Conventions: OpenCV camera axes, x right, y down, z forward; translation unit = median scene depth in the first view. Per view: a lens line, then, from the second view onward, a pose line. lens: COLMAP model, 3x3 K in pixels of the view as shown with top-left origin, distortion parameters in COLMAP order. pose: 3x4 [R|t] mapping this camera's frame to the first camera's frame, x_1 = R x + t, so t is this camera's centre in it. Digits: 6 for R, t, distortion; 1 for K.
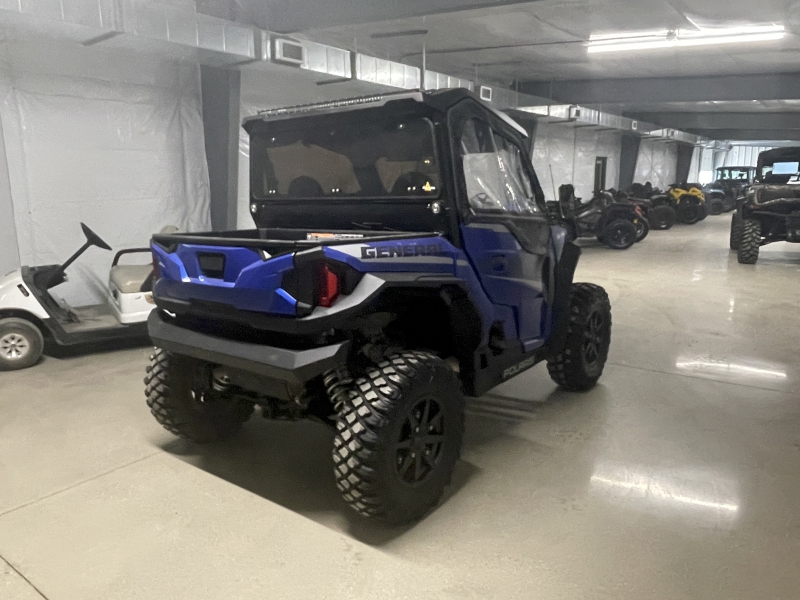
lens RADIAL K [[591.1, 0, 396.3], [0, 591.1, 303.3], [0, 0, 1]] dist [-0.003169, -0.004160]
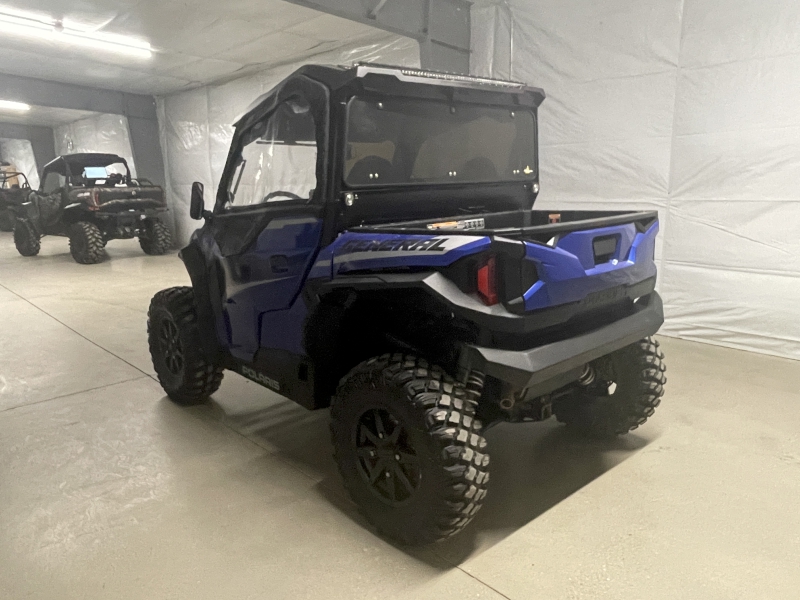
lens RADIAL K [[591.1, 0, 397.0], [0, 591.1, 299.1], [0, 0, 1]] dist [-0.003169, -0.004160]
pose [[0.194071, -0.184375, 0.963505, -0.983172], [0.209454, 0.967318, 0.142916, -0.144204], [-0.958366, 0.174074, 0.226346, 0.864353]]
